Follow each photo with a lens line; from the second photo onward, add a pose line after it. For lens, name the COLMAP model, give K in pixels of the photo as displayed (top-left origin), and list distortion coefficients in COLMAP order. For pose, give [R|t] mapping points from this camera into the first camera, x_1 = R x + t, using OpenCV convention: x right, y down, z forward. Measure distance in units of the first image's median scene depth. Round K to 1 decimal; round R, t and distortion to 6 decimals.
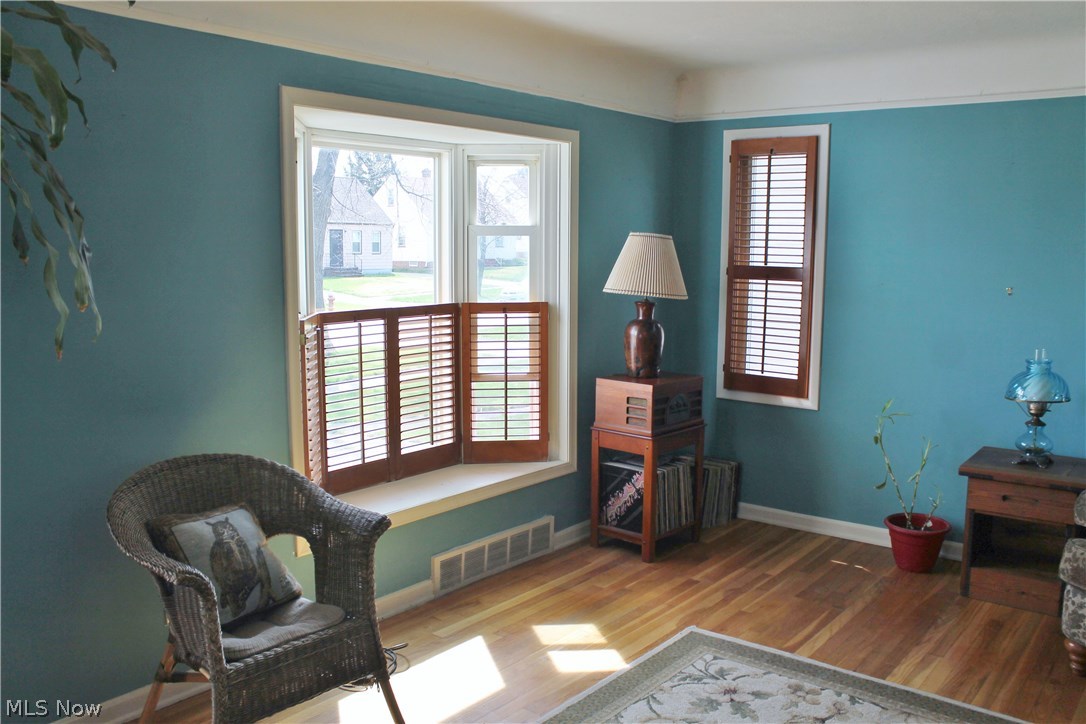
lens RADIAL K [[919.1, 0, 541.4], [0, 919.1, 365.0], [0, 0, 1]] dist [-0.162566, 0.152110]
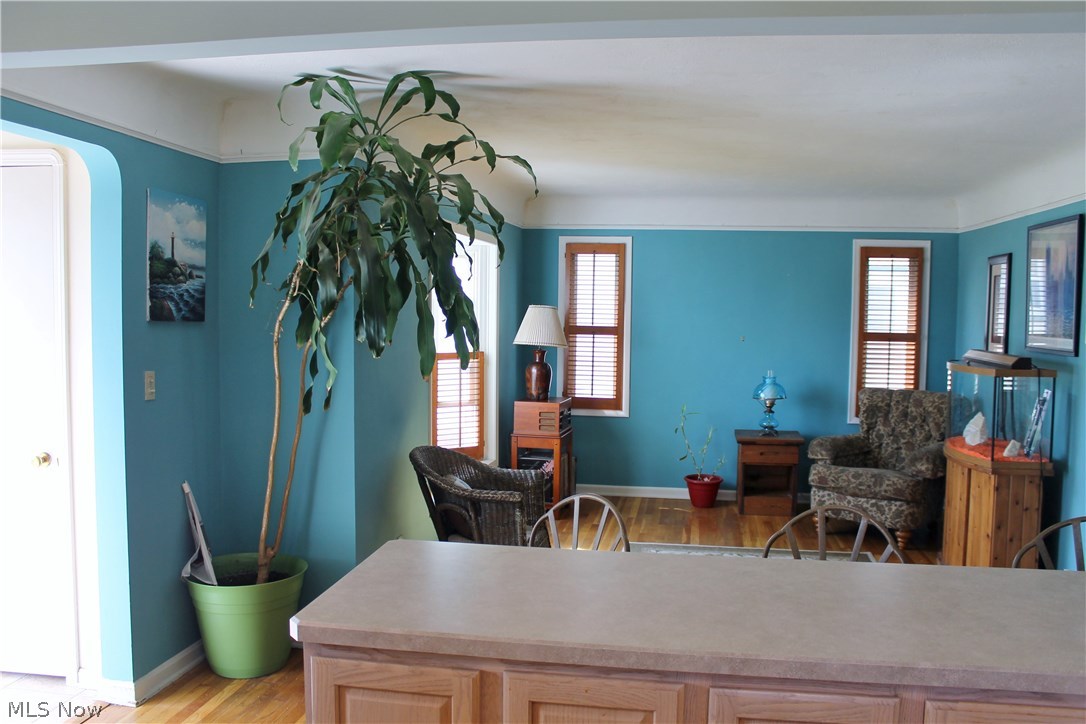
lens RADIAL K [[919.1, 0, 541.4], [0, 919.1, 365.0], [0, 0, 1]] dist [-0.162566, 0.152110]
pose [[0.875869, -0.024934, 0.481904, -0.633834], [0.054926, 0.997325, -0.048226, 0.030235], [-0.479412, 0.068708, 0.874896, -0.343465]]
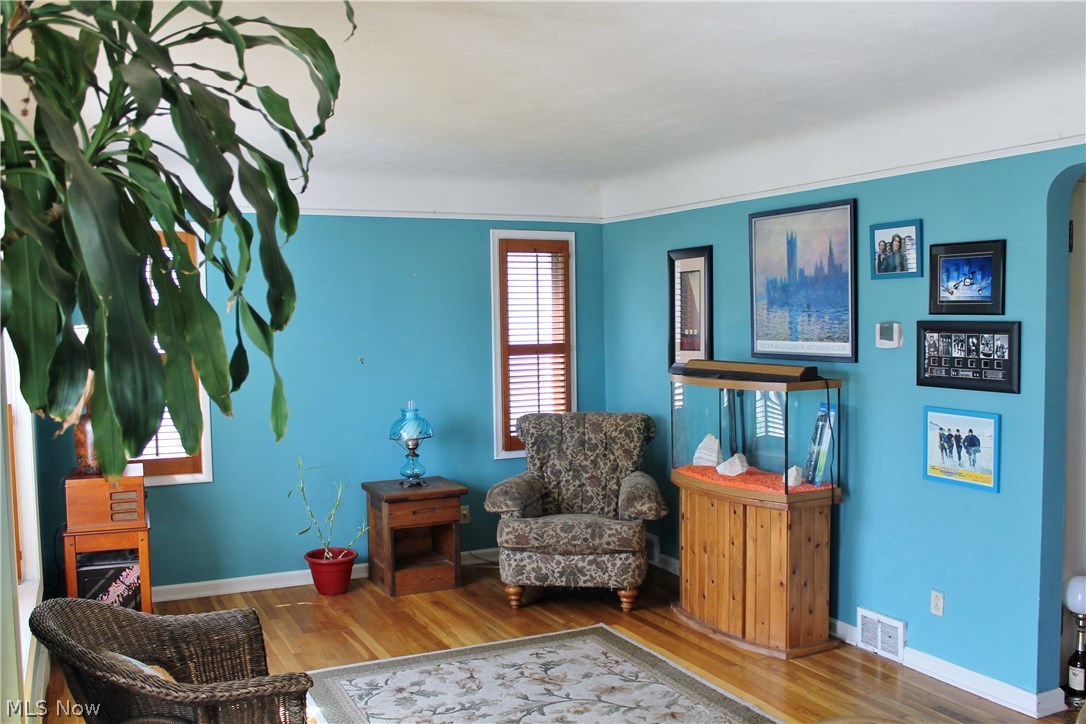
lens RADIAL K [[988.3, 0, 544.3], [0, 988.3, 375.1], [0, 0, 1]] dist [-0.157162, 0.139602]
pose [[0.426075, -0.063287, 0.902472, -0.614466], [0.134198, 0.990936, 0.006133, -0.032954], [-0.894679, 0.118497, 0.430706, 0.135554]]
